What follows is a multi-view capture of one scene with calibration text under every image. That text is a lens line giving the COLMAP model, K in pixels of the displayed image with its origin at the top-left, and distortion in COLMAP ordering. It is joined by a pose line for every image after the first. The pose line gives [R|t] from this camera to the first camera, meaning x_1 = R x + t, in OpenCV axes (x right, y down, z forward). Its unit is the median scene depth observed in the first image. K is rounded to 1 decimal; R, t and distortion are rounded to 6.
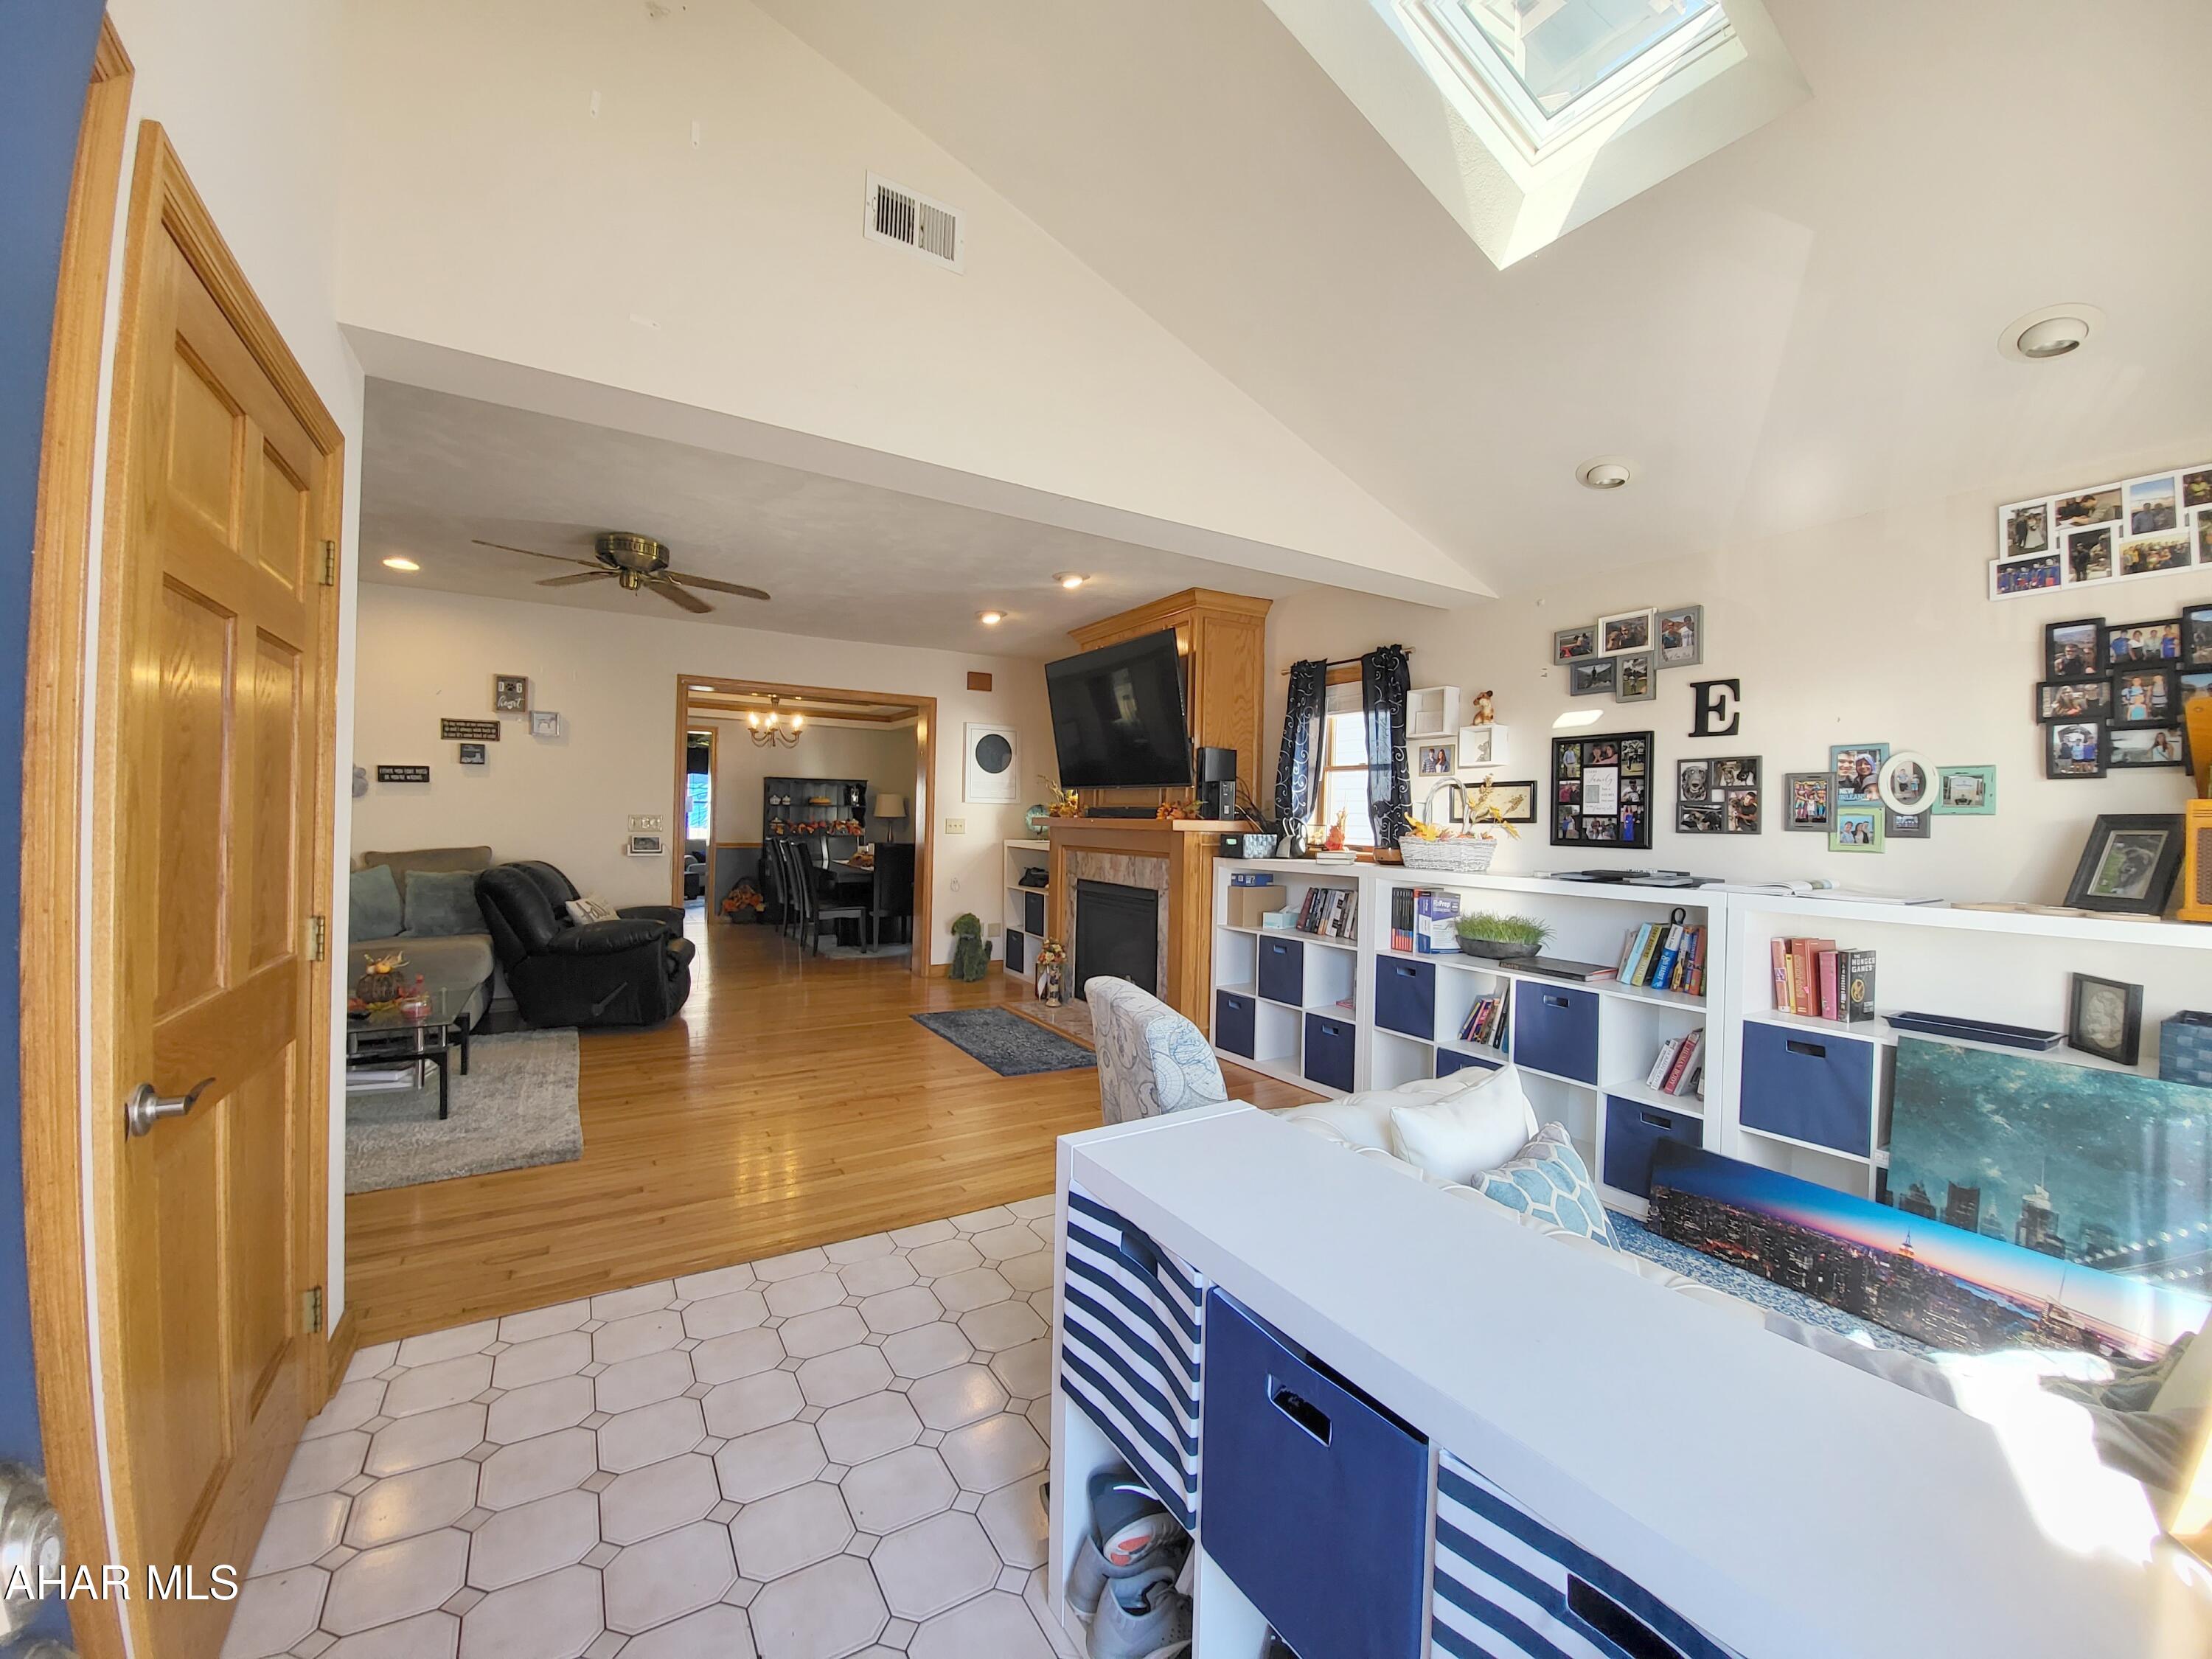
lens RADIAL K [[880.1, 0, 1111.6], [0, 880.1, 813.8], [0, 0, 1]] dist [-0.001639, -0.009883]
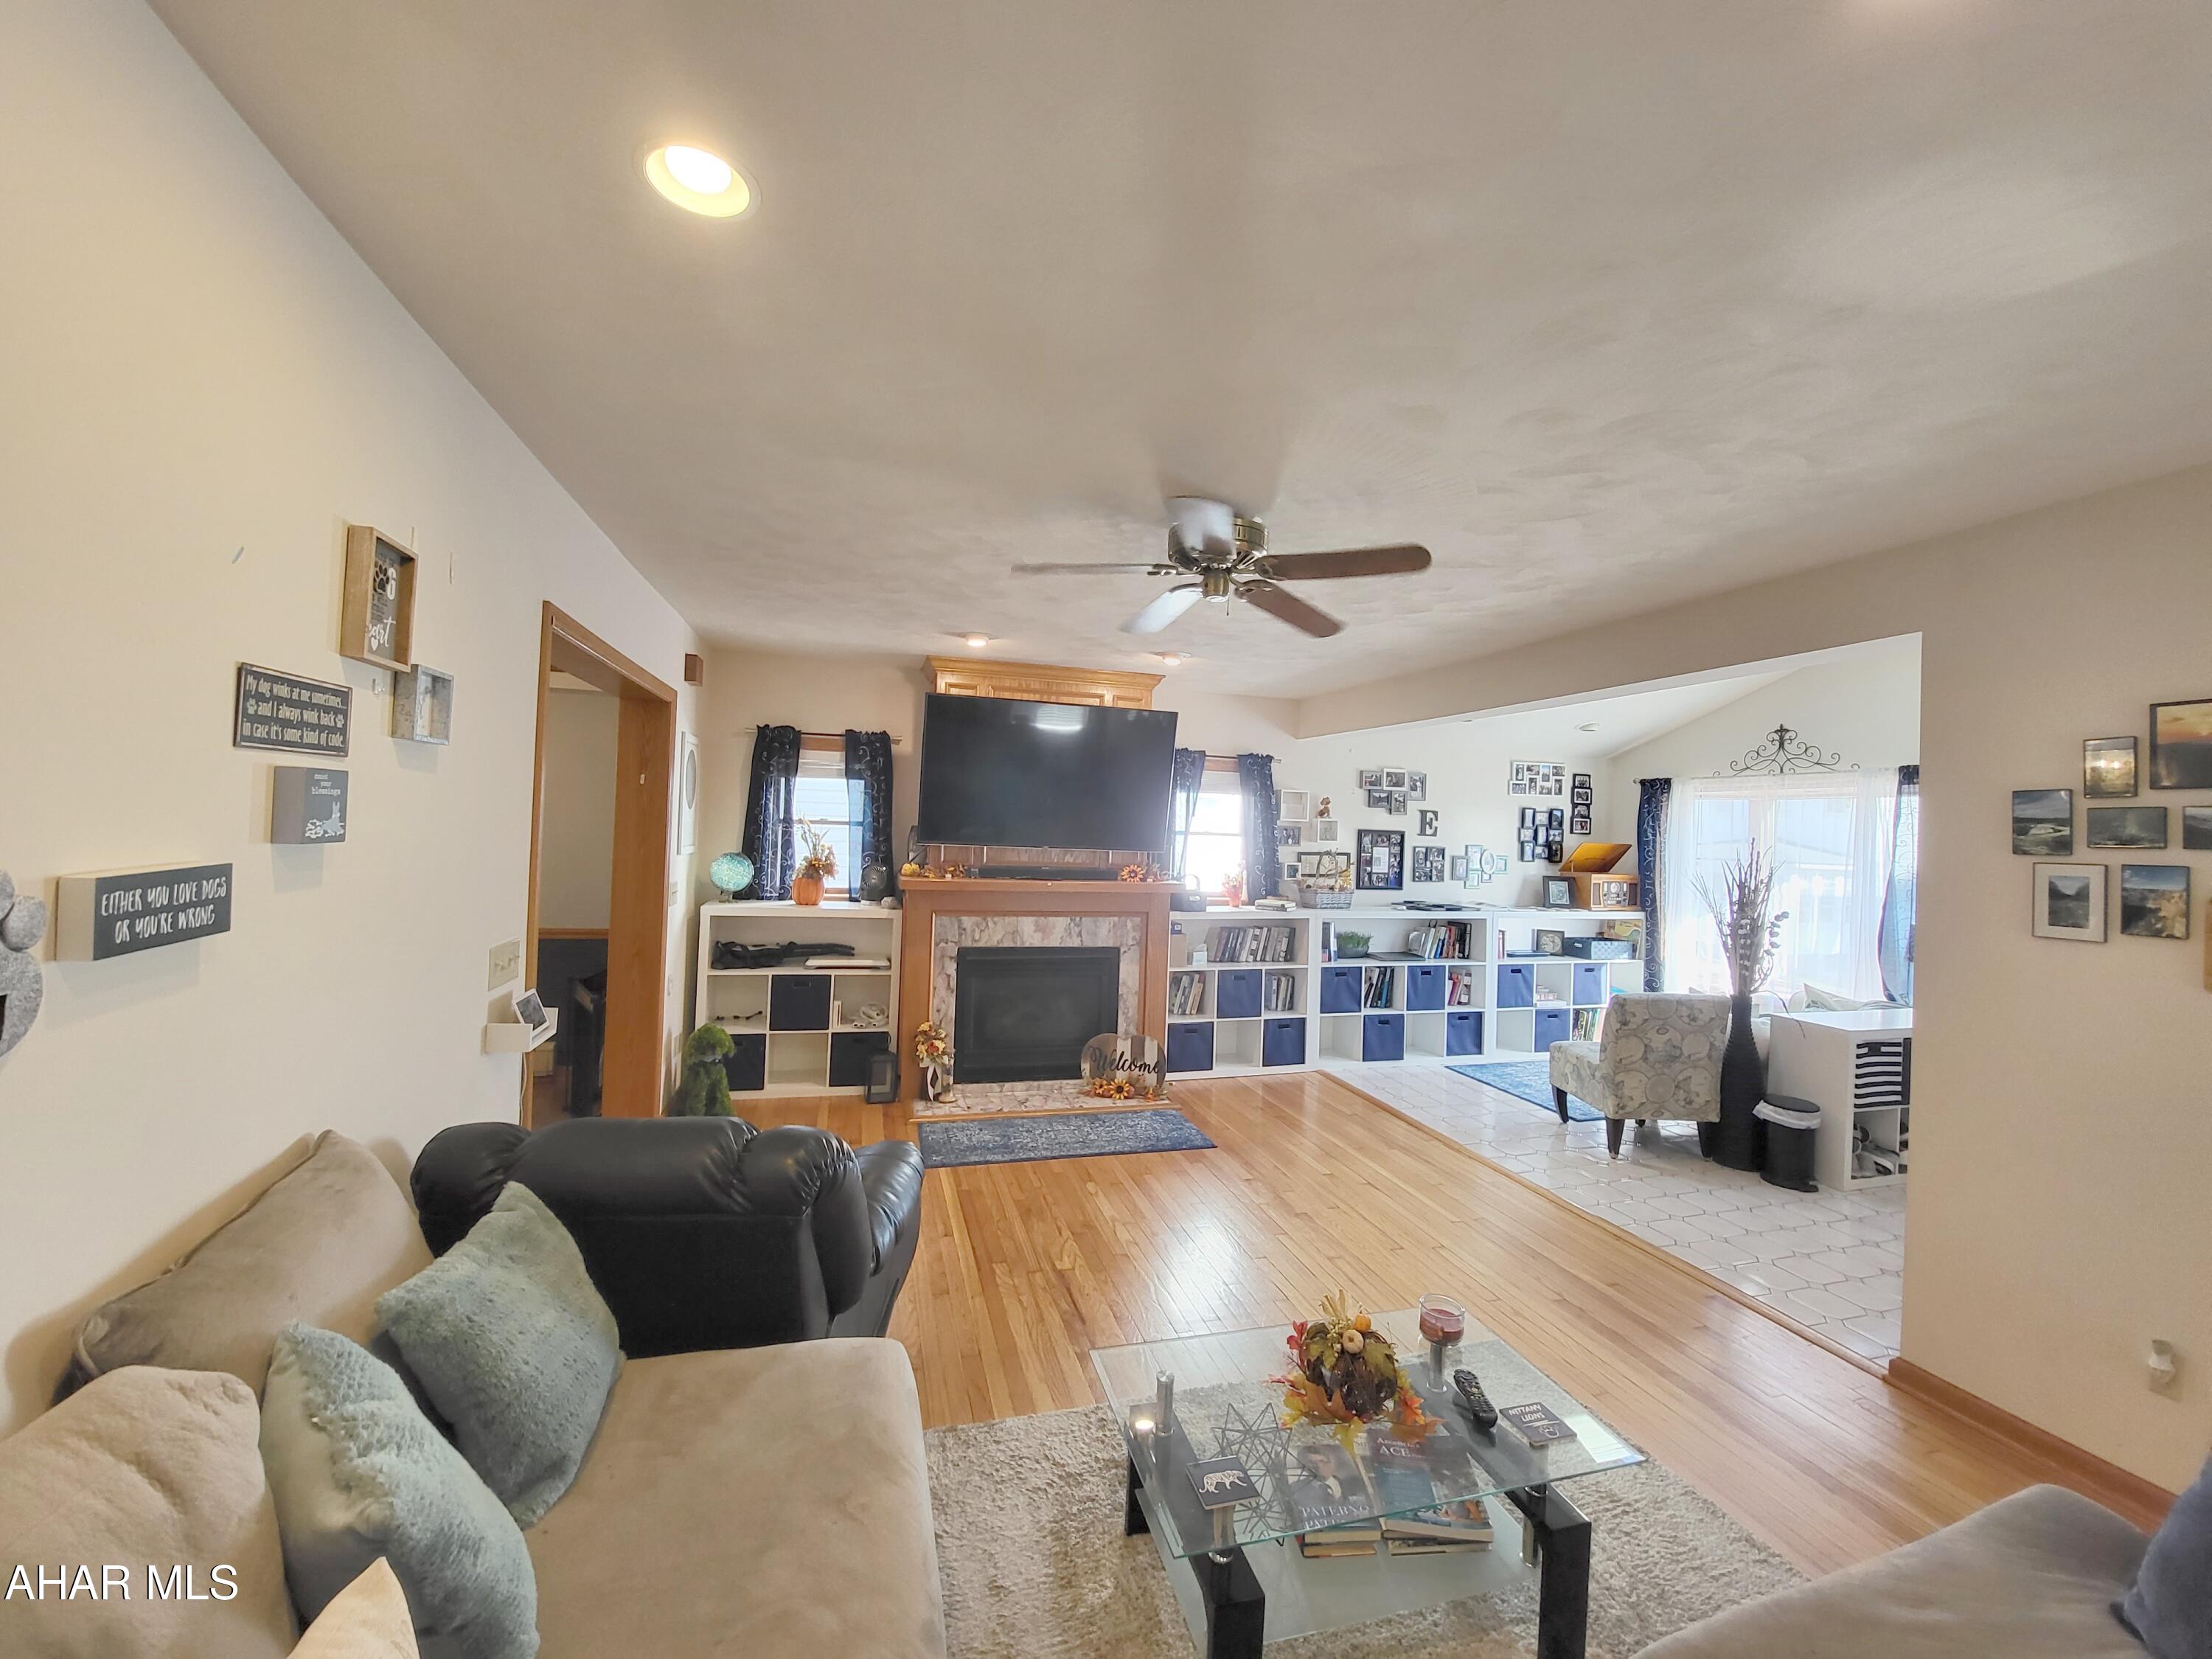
lens RADIAL K [[874.8, 0, 1112.7], [0, 874.8, 821.4], [0, 0, 1]] dist [-0.006167, -0.009668]
pose [[0.263938, -0.003514, 0.964533, -1.366461], [-0.033900, 0.999342, 0.012917, -0.110403], [-0.963944, -0.036107, 0.263645, 1.032607]]
